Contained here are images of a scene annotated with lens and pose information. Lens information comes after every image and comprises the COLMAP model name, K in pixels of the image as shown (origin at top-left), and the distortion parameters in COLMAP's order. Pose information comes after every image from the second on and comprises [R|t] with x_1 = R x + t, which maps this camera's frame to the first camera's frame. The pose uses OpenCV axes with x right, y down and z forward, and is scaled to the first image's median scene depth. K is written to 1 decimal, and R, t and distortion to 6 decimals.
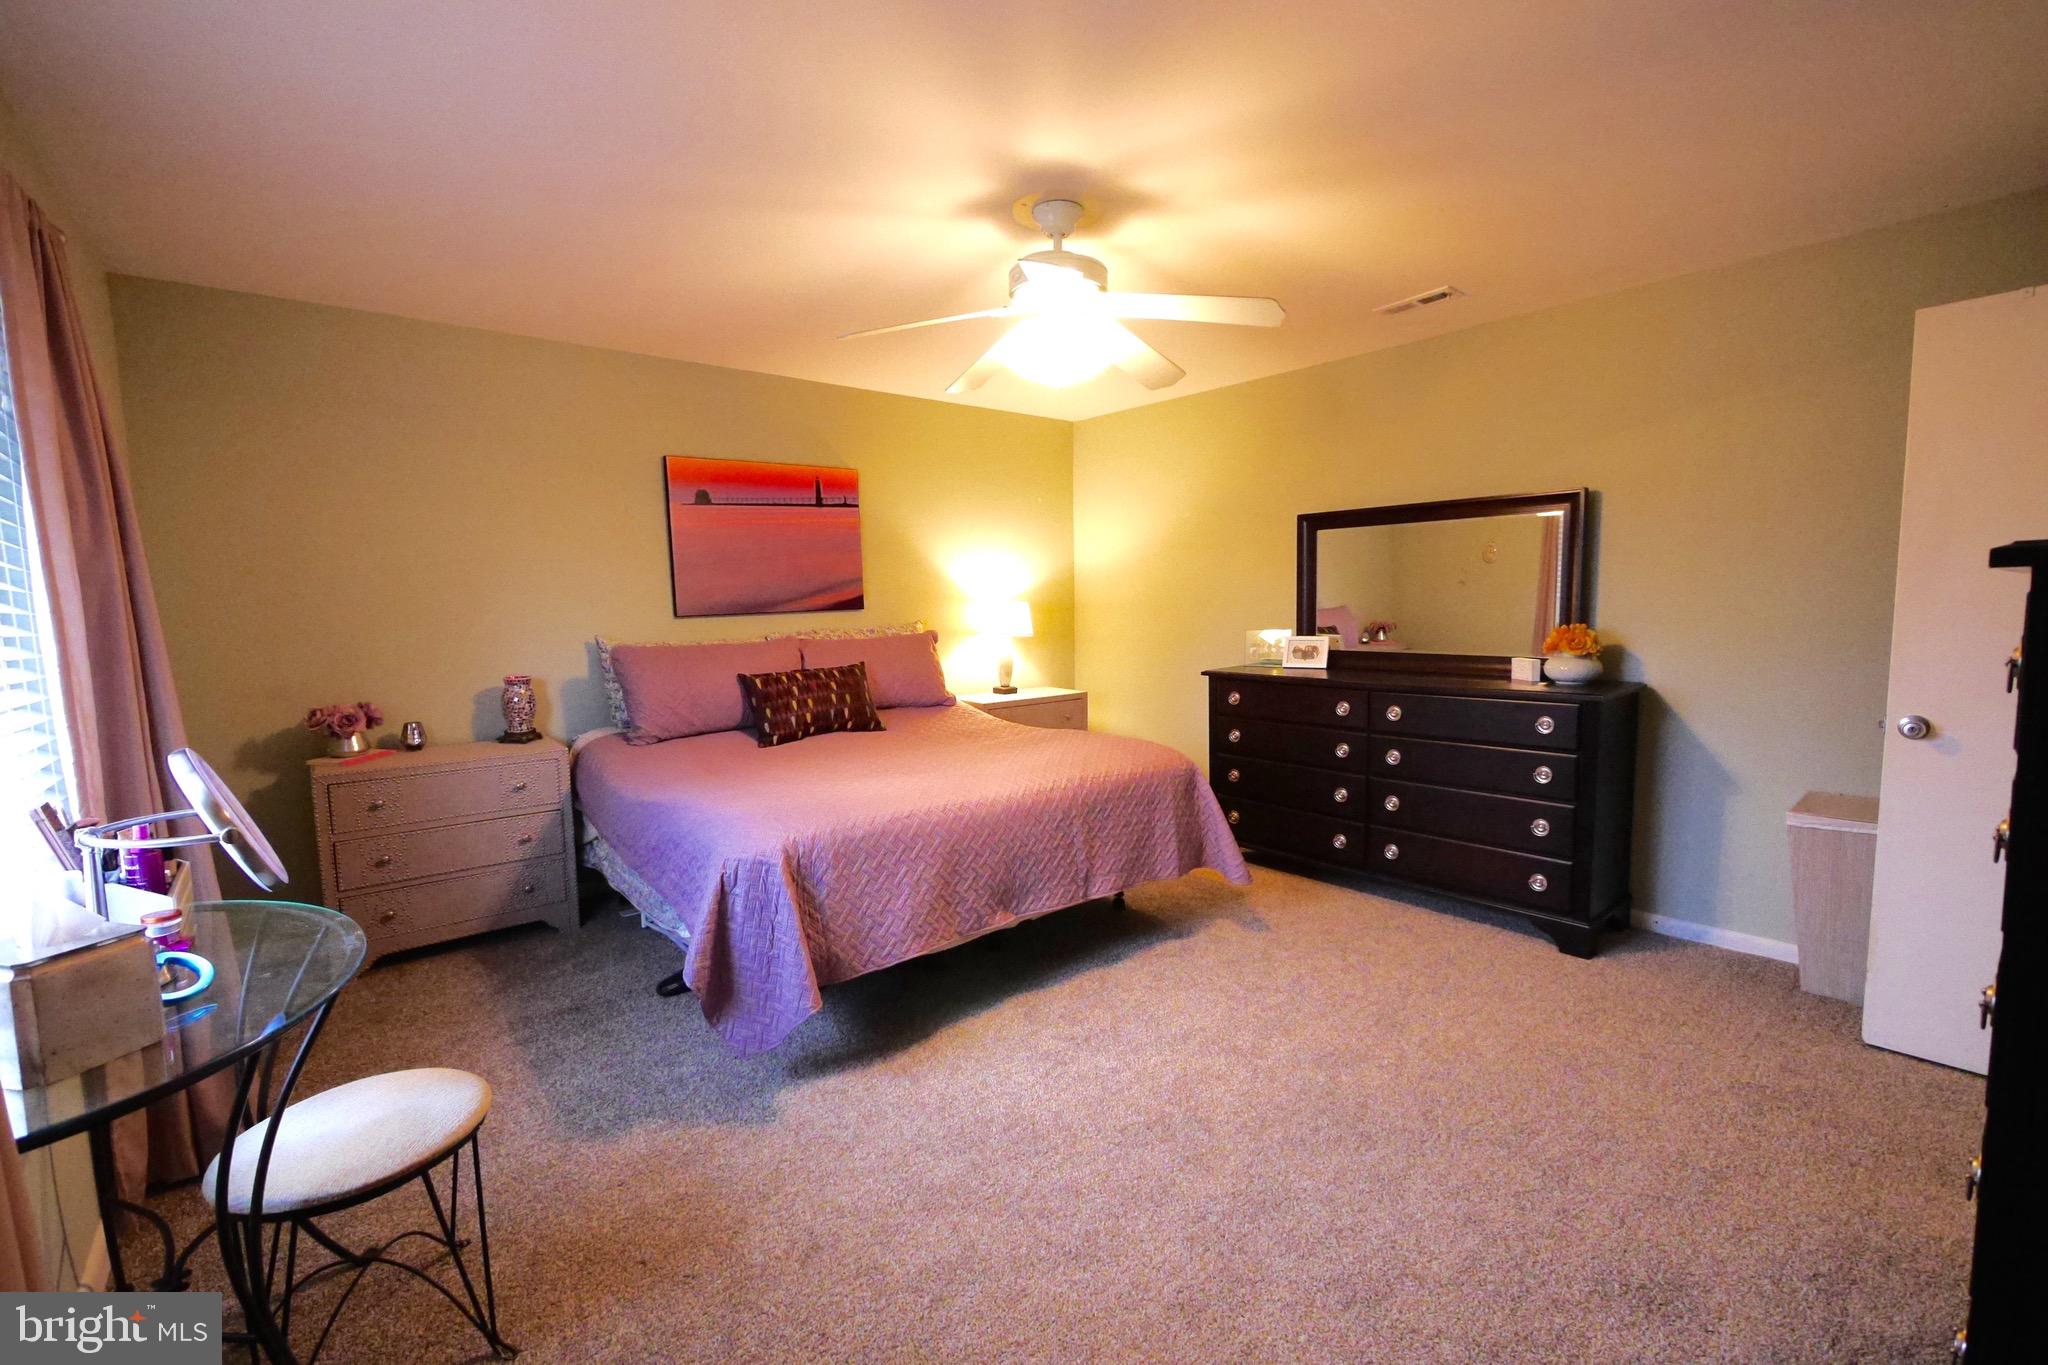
lens RADIAL K [[864.8, 0, 1021.9], [0, 864.8, 687.5], [0, 0, 1]] dist [-0.003709, 0.000211]
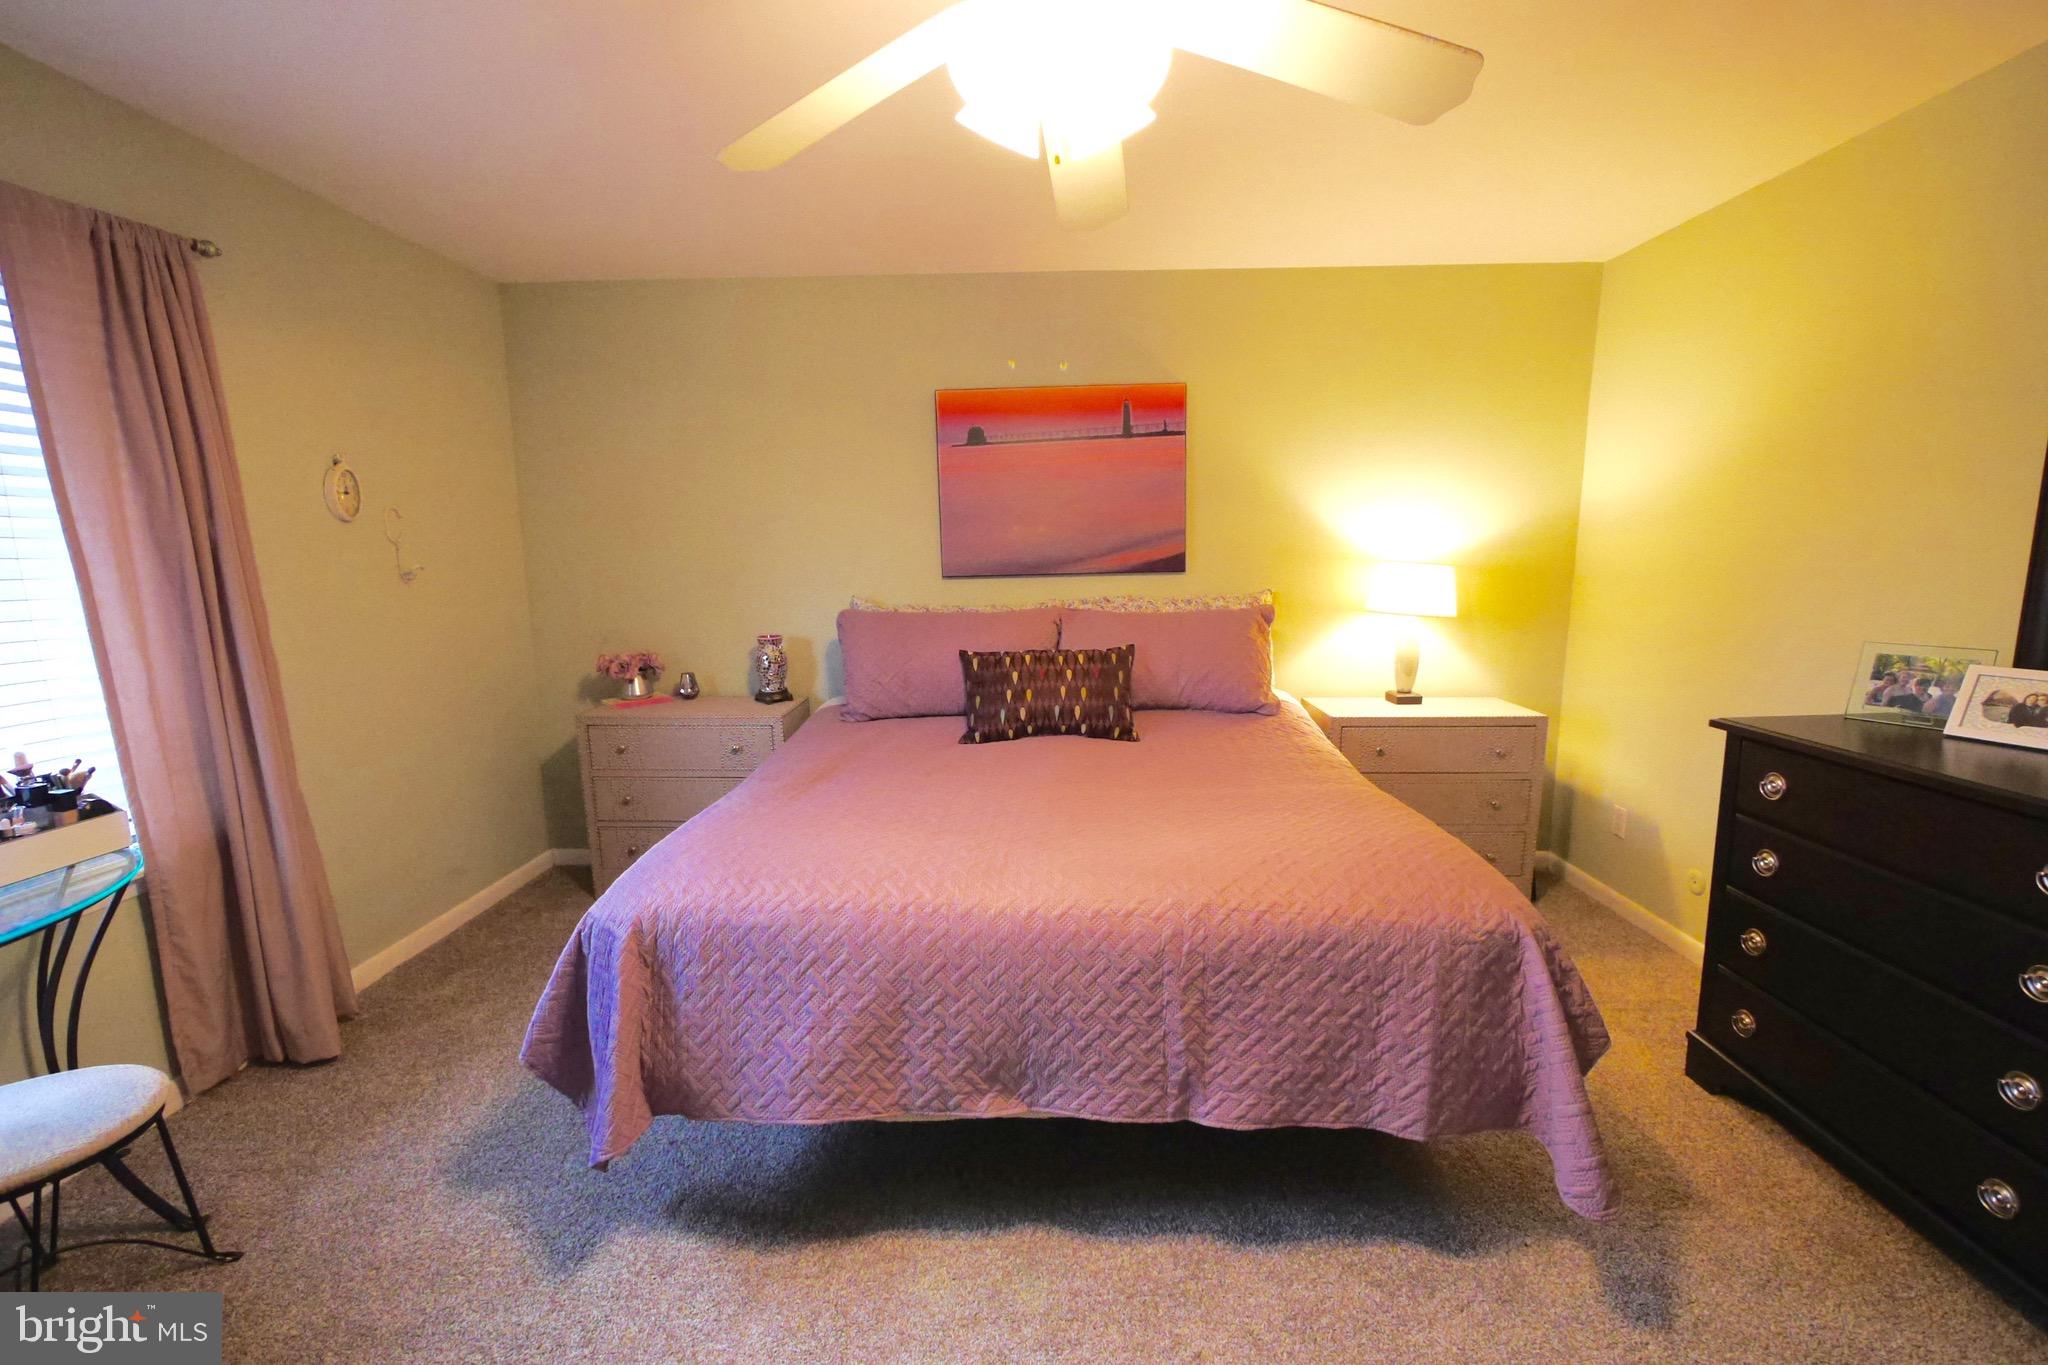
lens RADIAL K [[864.8, 0, 1021.9], [0, 864.8, 687.5], [0, 0, 1]] dist [-0.003709, 0.000211]
pose [[0.753023, 0.114399, -0.647973, 0.257917], [-0.072290, 0.993193, 0.091338, -0.060177], [0.654011, -0.021938, 0.756167, 0.408474]]
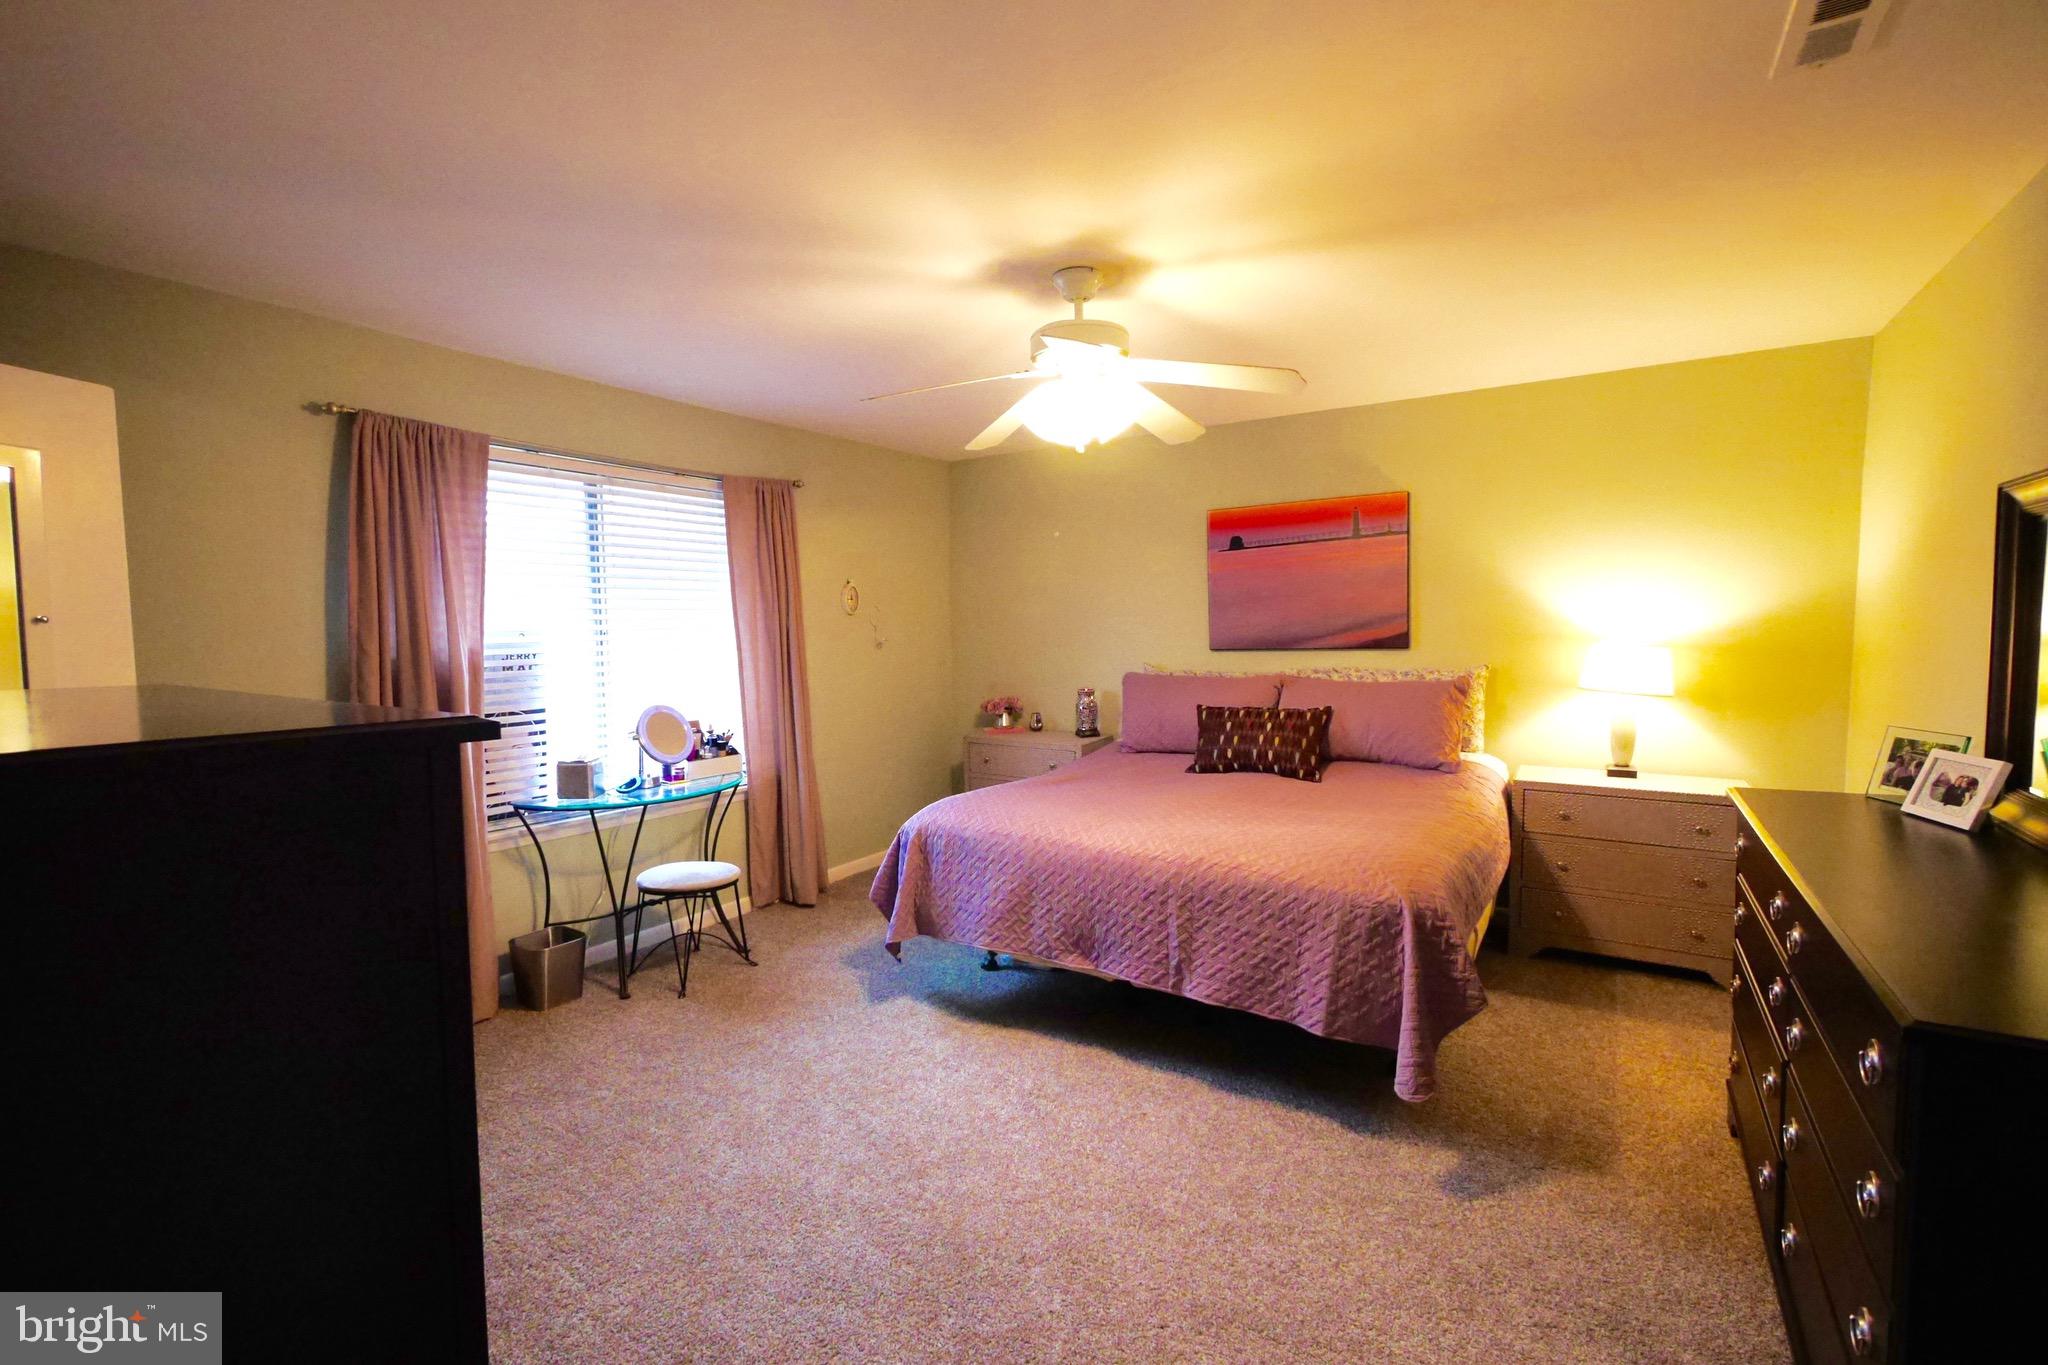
lens RADIAL K [[896.5, 0, 1021.4], [0, 896.5, 686.6], [0, 0, 1]] dist [-0.000333, -0.000036]
pose [[0.298460, 0.085221, -0.950610, 0.697781], [-0.089696, 0.994102, 0.060959, -0.088394], [0.950198, 0.067072, 0.304343, 0.429520]]
